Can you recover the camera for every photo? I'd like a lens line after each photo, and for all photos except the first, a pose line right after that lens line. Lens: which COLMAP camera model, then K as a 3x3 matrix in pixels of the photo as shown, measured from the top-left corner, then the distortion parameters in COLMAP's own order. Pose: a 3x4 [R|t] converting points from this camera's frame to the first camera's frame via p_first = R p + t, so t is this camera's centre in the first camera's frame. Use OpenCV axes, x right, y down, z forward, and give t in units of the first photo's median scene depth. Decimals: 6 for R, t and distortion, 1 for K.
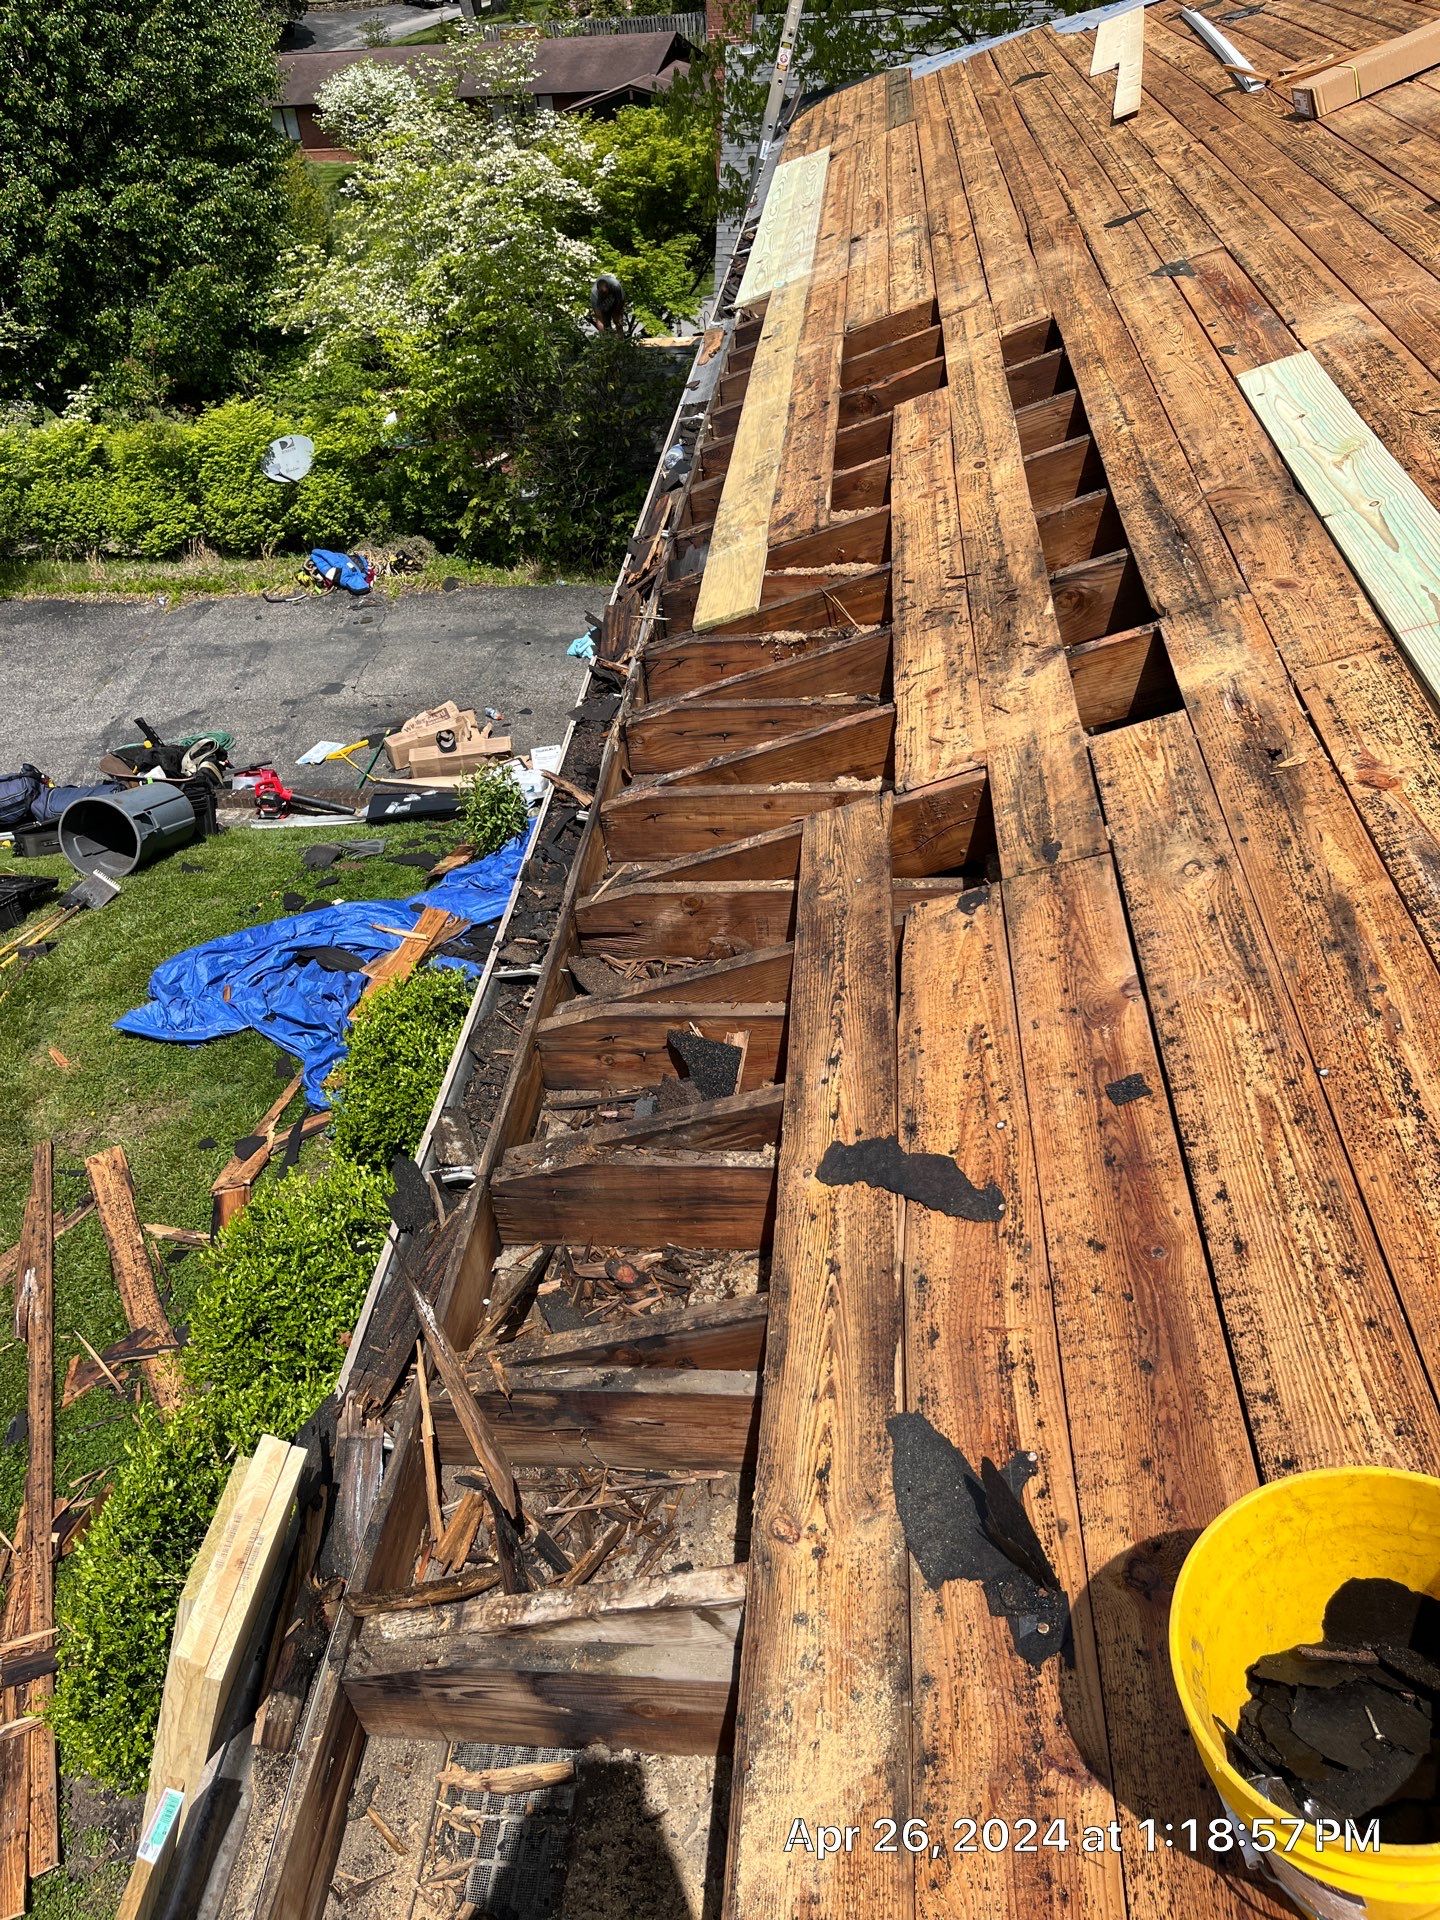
lens RADIAL K [[1456.7, 0, 716.3], [0, 1456.7, 961.0], [0, 0, 1]] dist [0.074534, -0.112629]
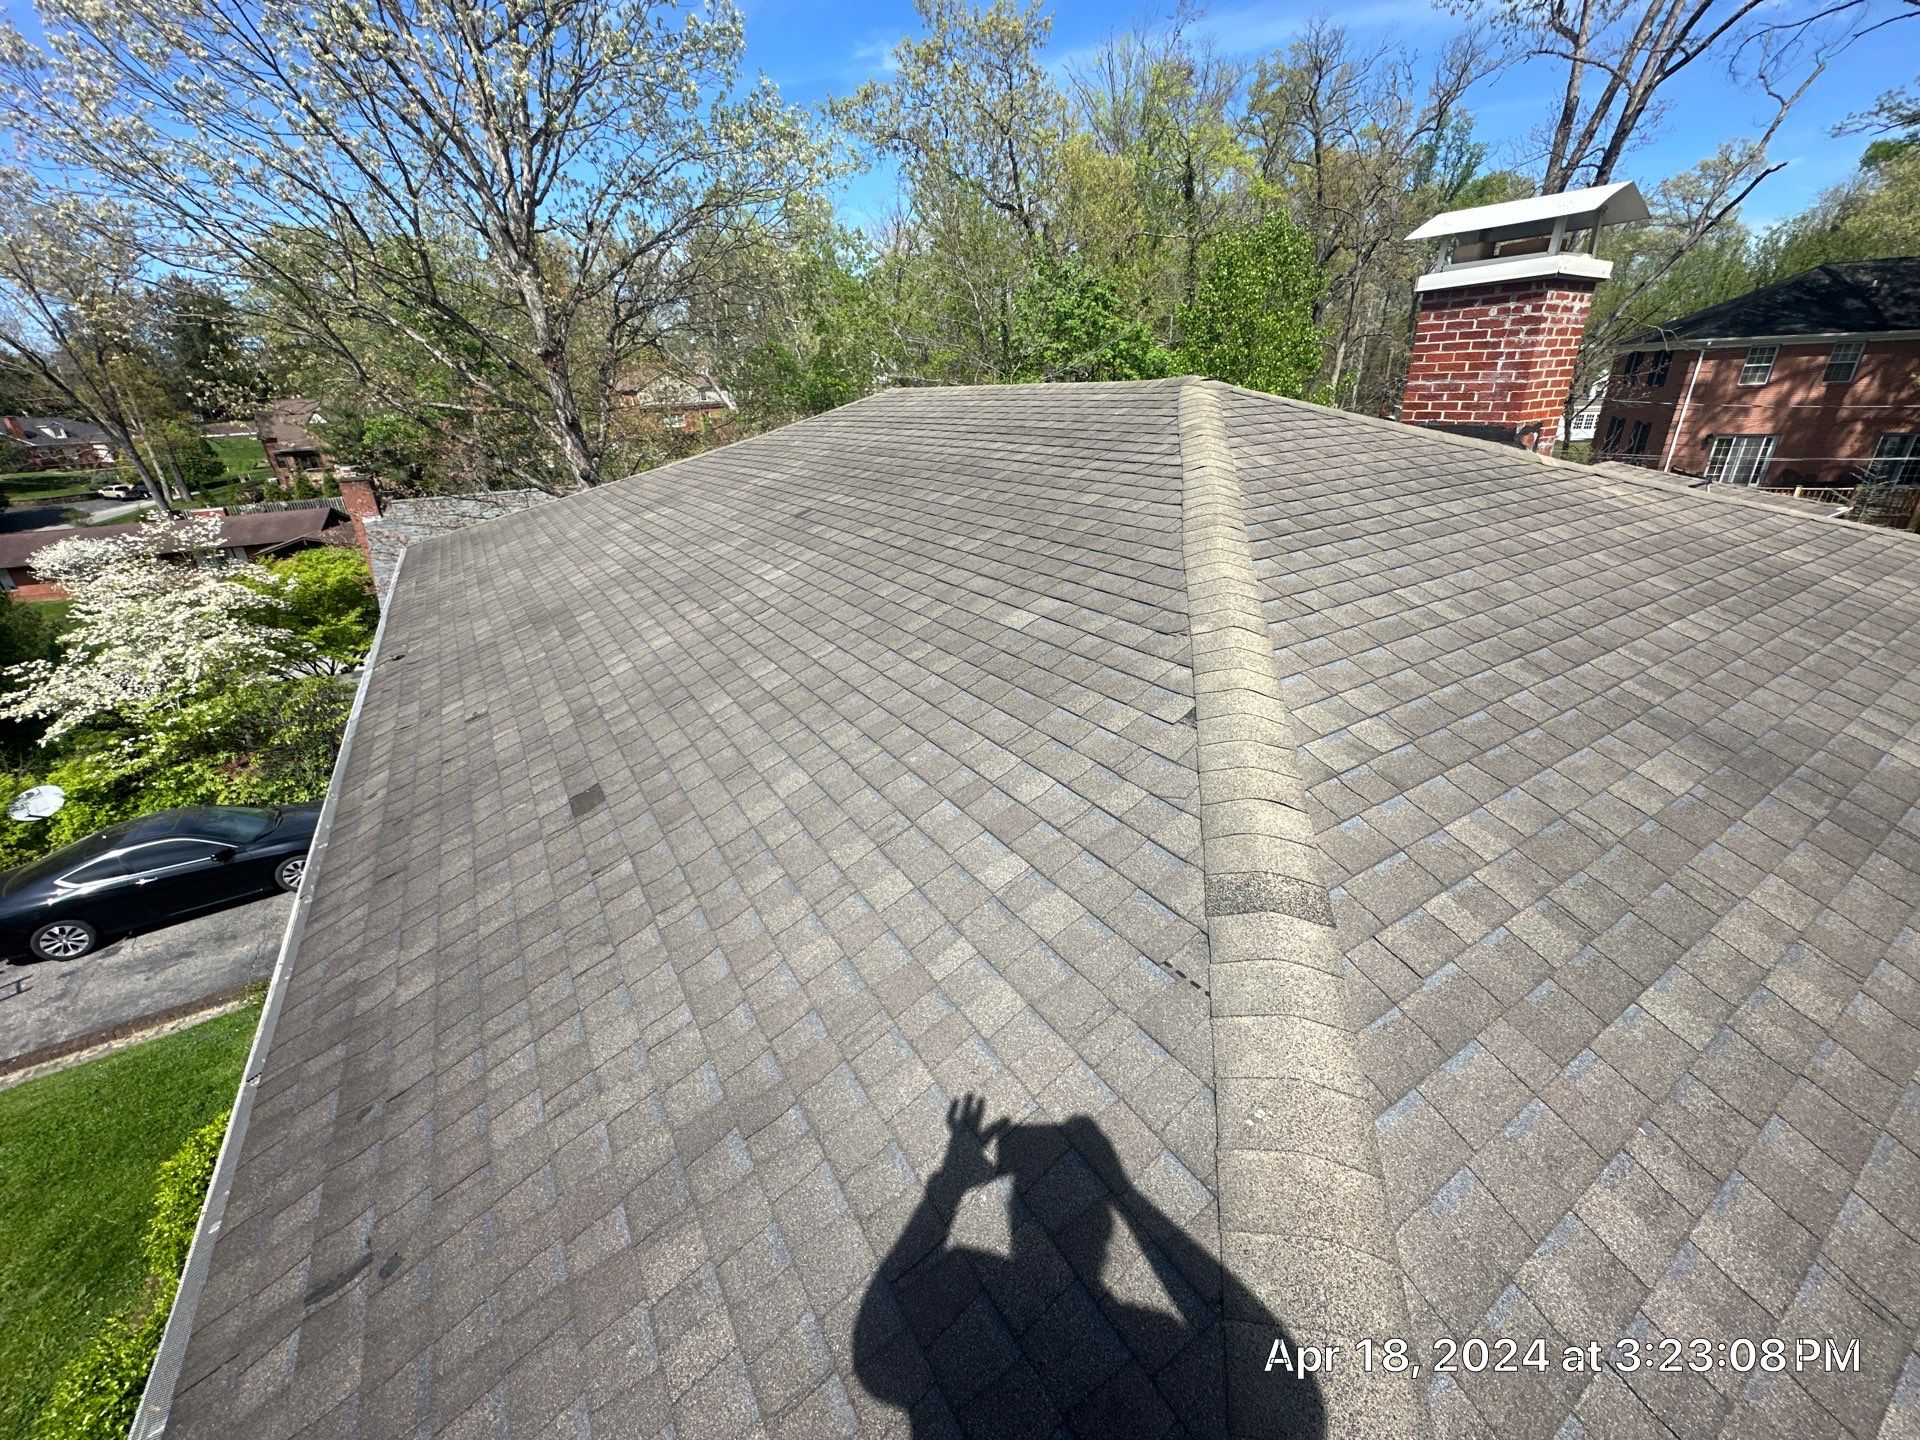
lens RADIAL K [[764.5, 0, 961.2], [0, 764.5, 720.8], [0, 0, 1]] dist [-0.004238, 0.000896]
pose [[0.796054, -0.215546, 0.565542, 0.026391], [0.357366, 0.921546, -0.151797, 0.012856], [-0.488454, 0.322944, 0.810629, -0.061750]]
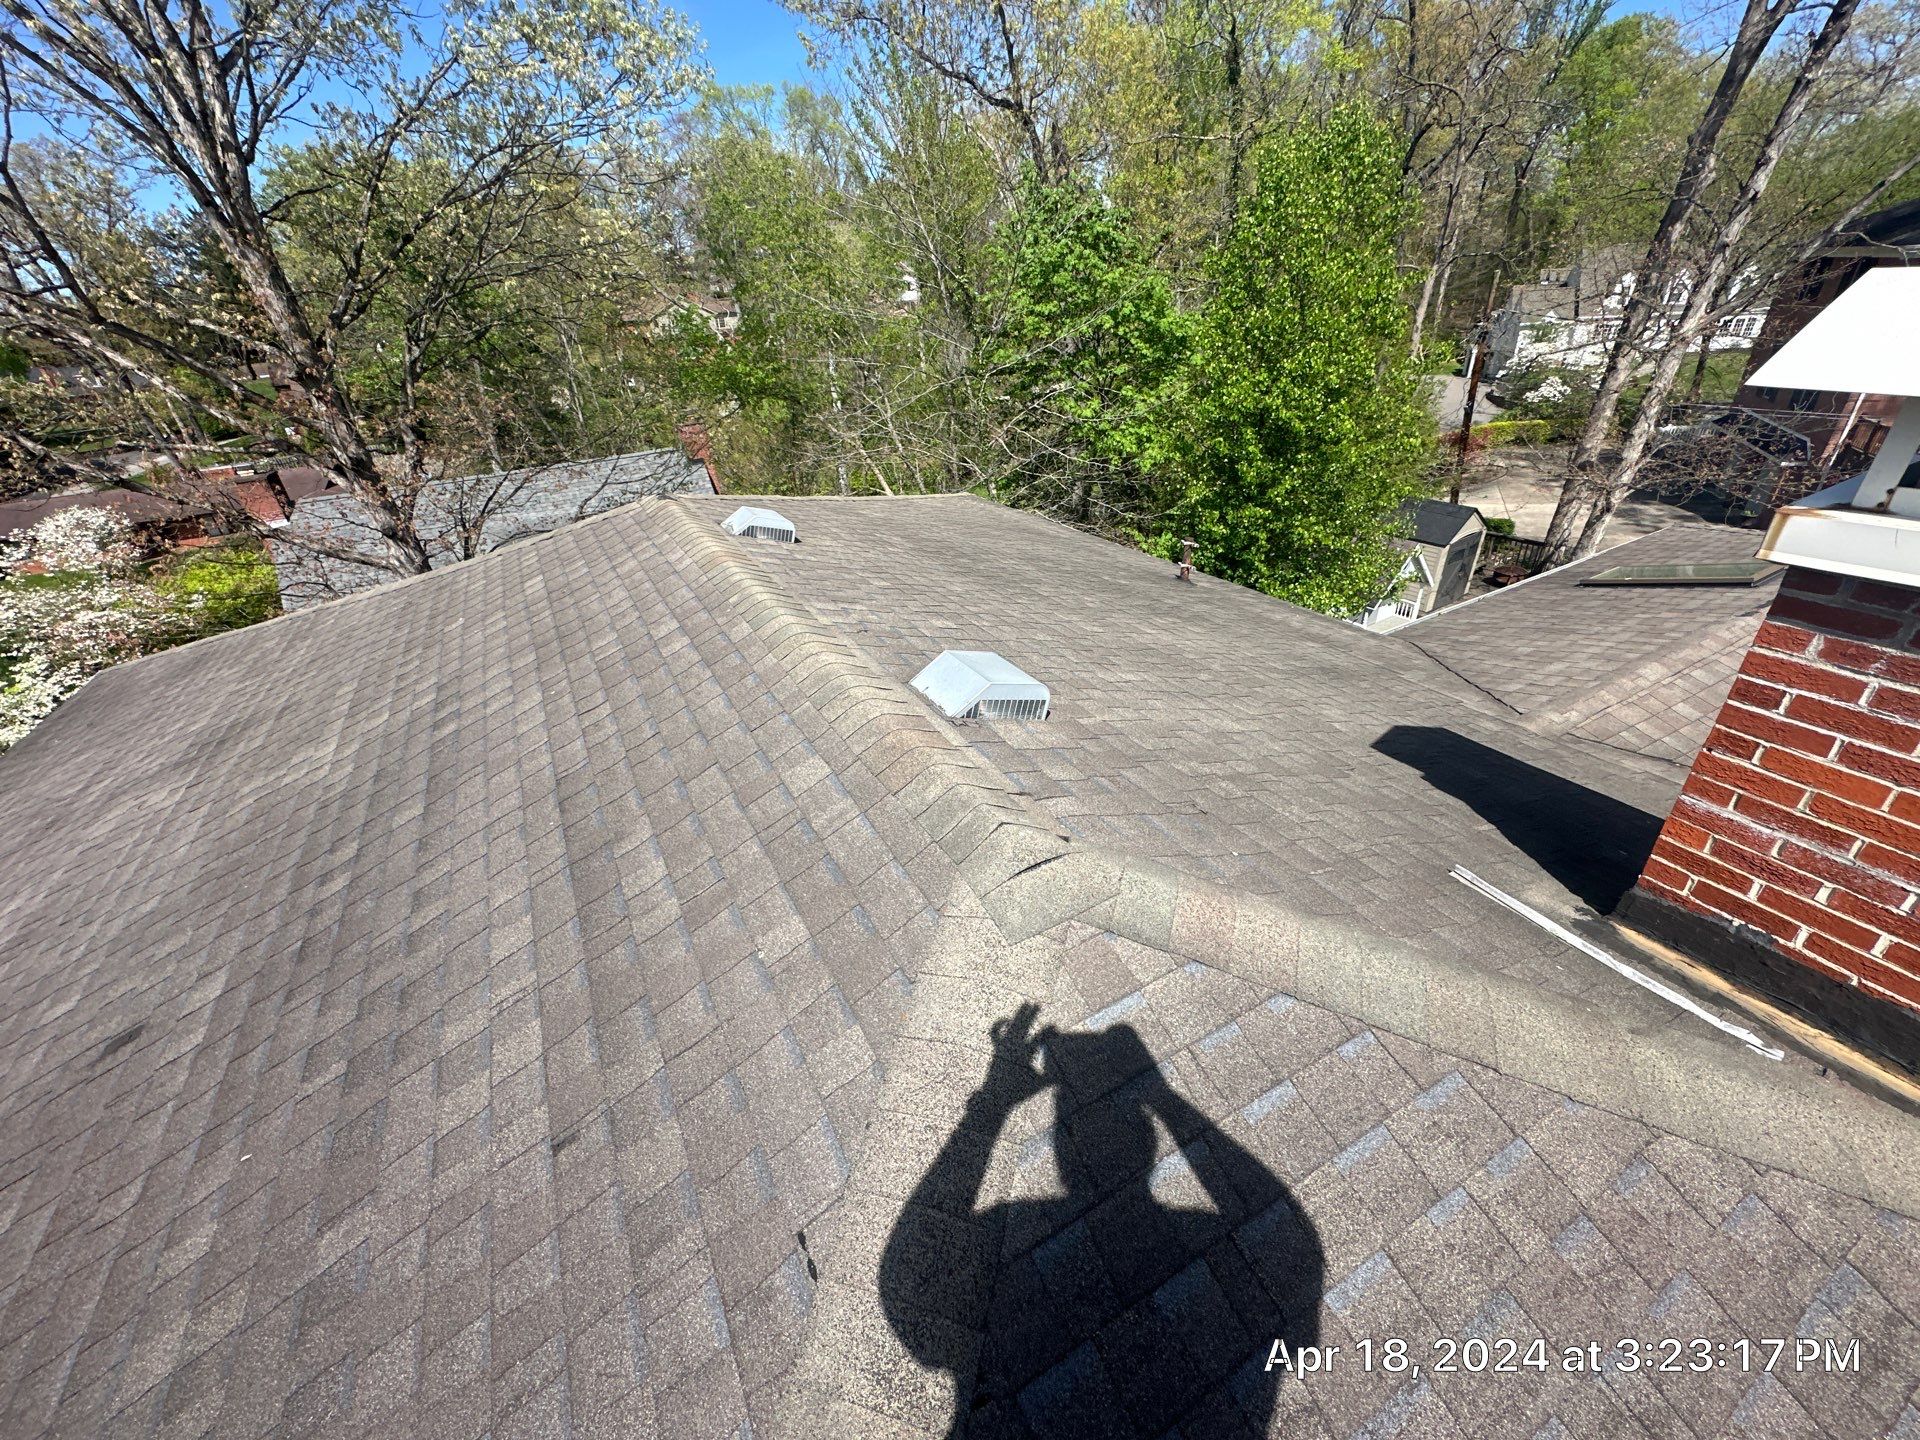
lens RADIAL K [[764.5, 0, 961.2], [0, 764.5, 720.8], [0, 0, 1]] dist [-0.004238, 0.000896]
pose [[0.829219, -0.270098, 0.489329, 0.451291], [0.352475, 0.932153, -0.082781, -0.261450], [-0.433770, 0.241120, 0.868162, 0.070527]]
